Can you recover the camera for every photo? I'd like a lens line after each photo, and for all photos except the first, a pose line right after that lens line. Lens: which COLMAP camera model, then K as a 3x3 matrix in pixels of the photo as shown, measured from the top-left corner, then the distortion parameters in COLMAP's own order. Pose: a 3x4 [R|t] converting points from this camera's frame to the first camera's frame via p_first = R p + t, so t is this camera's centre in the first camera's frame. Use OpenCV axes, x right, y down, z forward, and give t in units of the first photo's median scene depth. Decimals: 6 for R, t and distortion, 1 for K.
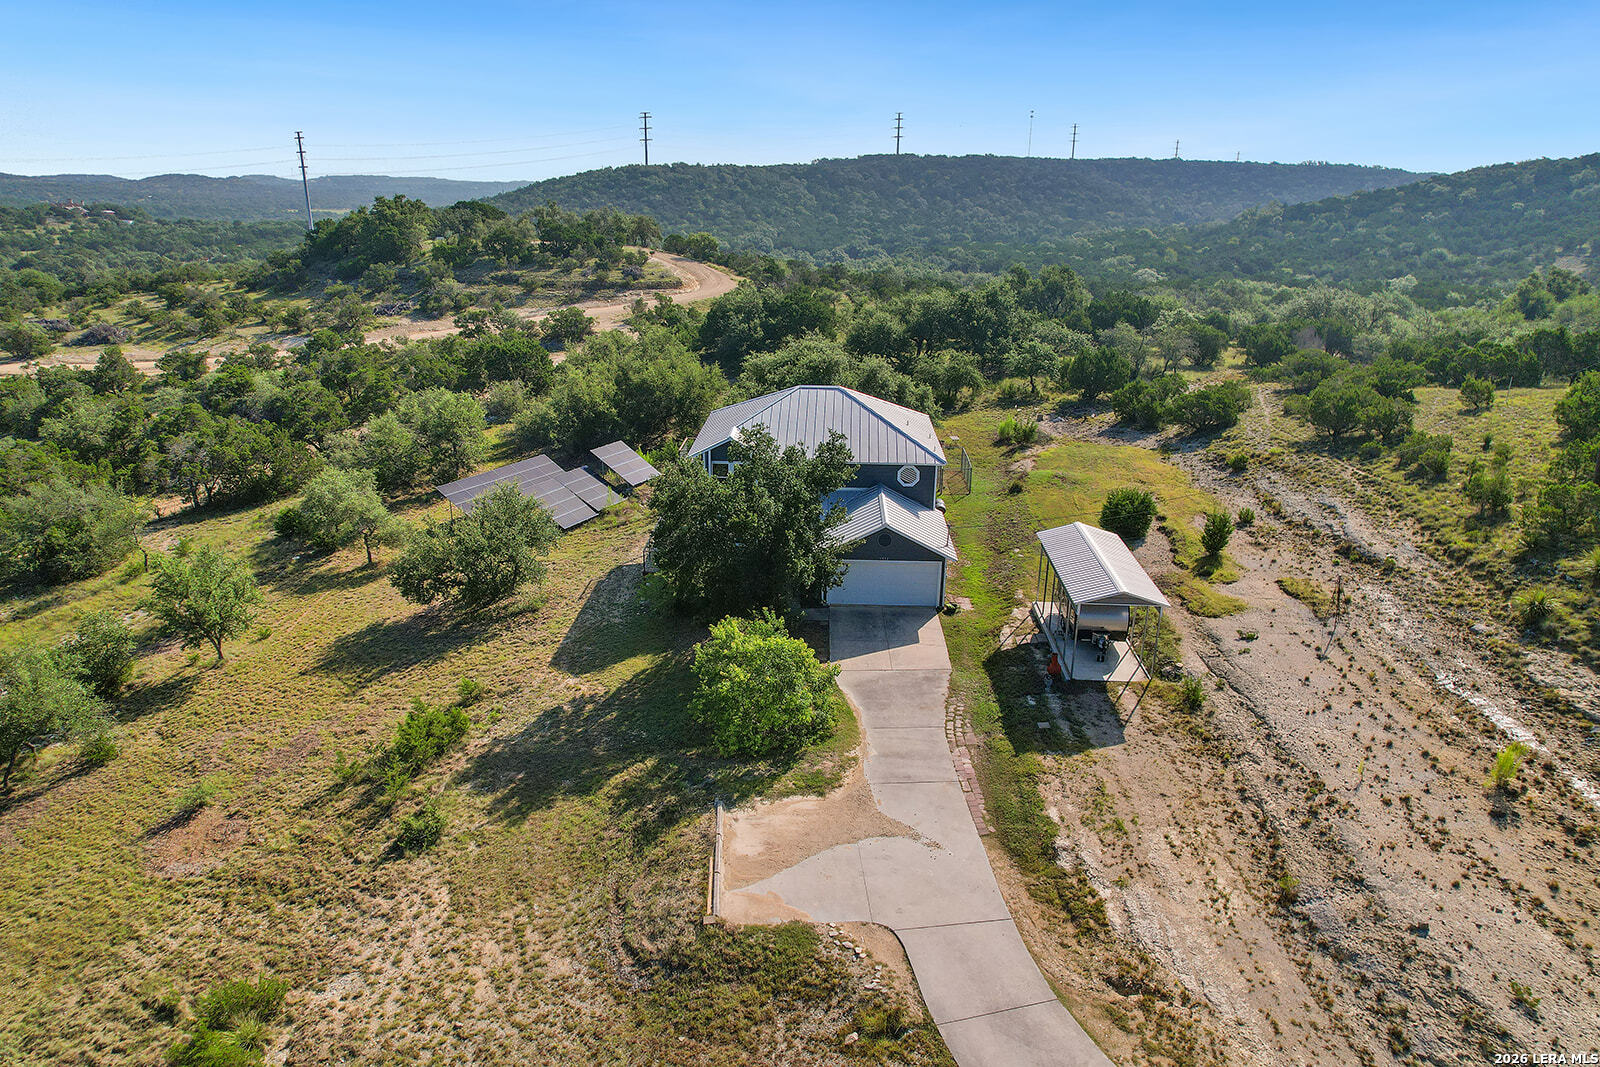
lens RADIAL K [[1029.6, 0, 794.7], [0, 1029.6, 537.4], [0, 0, 1]] dist [-0.080725, 0.076456]
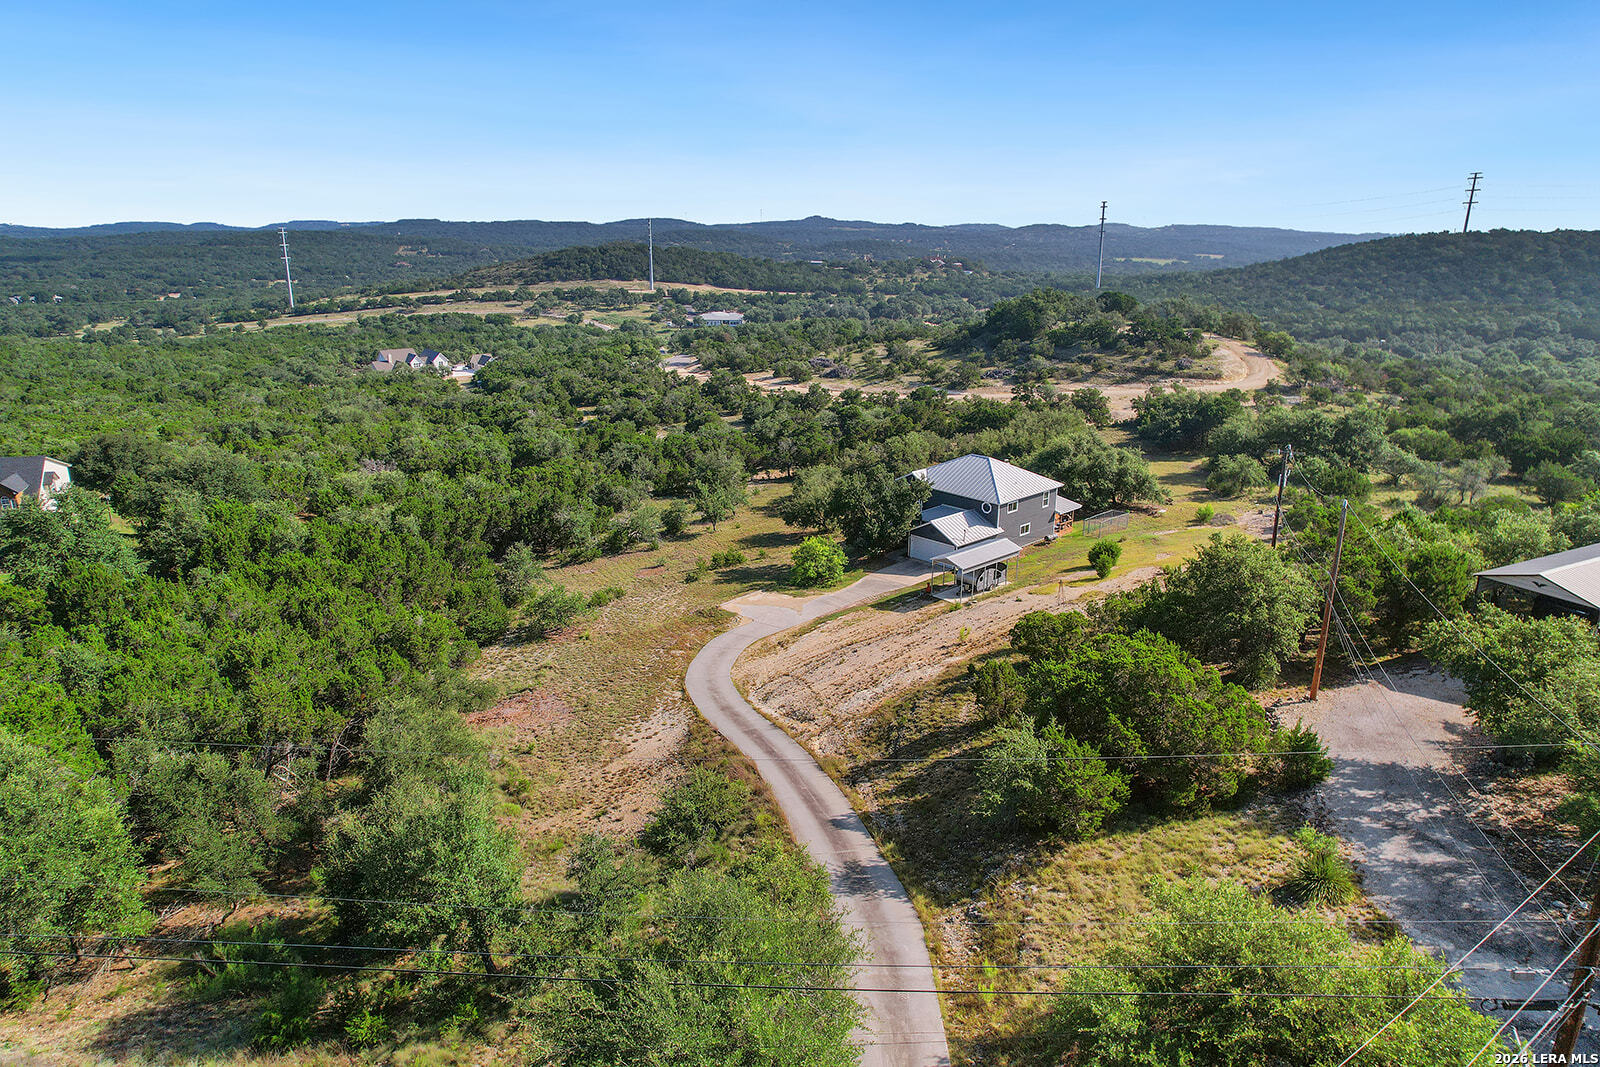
lens RADIAL K [[1029.6, 0, 794.7], [0, 1029.6, 537.4], [0, 0, 1]] dist [-0.080725, 0.076456]
pose [[0.722139, 0.195971, -0.663408, 0.399030], [-0.223453, 0.973703, 0.044397, -0.003885], [0.654663, 0.116179, 0.746939, -0.226094]]
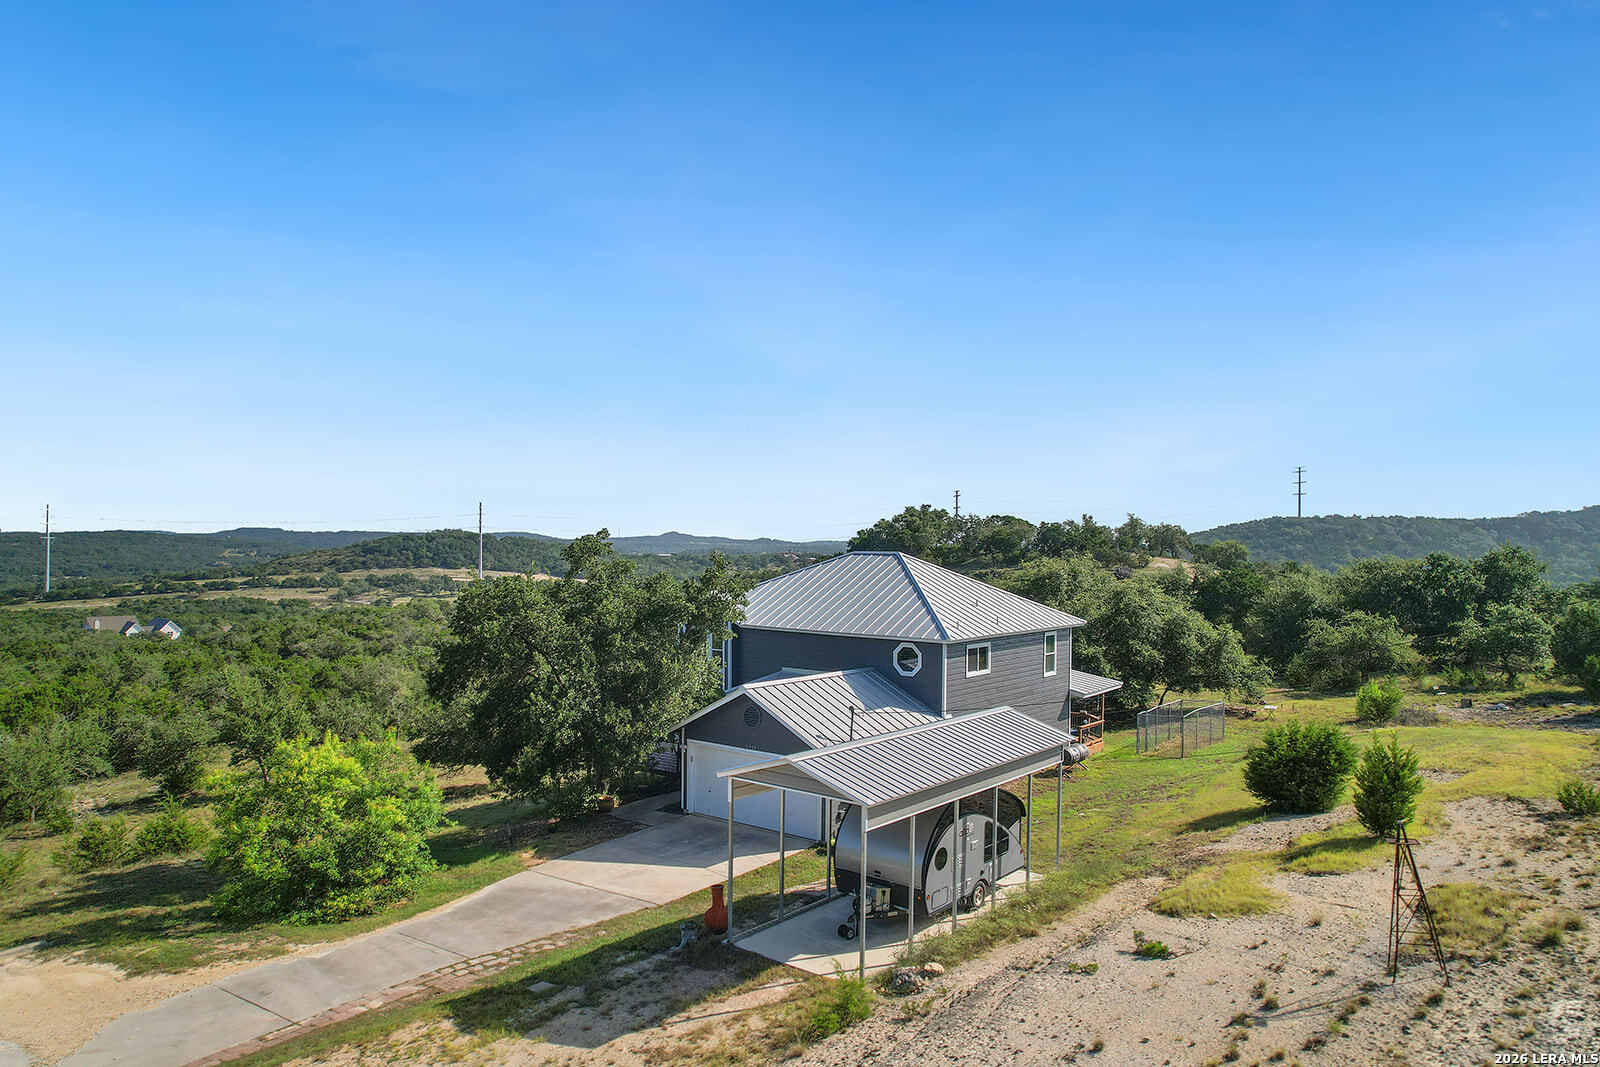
lens RADIAL K [[1029.6, 0, 794.7], [0, 1029.6, 537.4], [0, 0, 1]] dist [-0.080725, 0.076456]
pose [[0.808782, -0.009197, -0.588036, 0.156788], [-0.192489, 0.940665, -0.279459, 0.022921], [0.555715, 0.339212, 0.759023, 0.154569]]
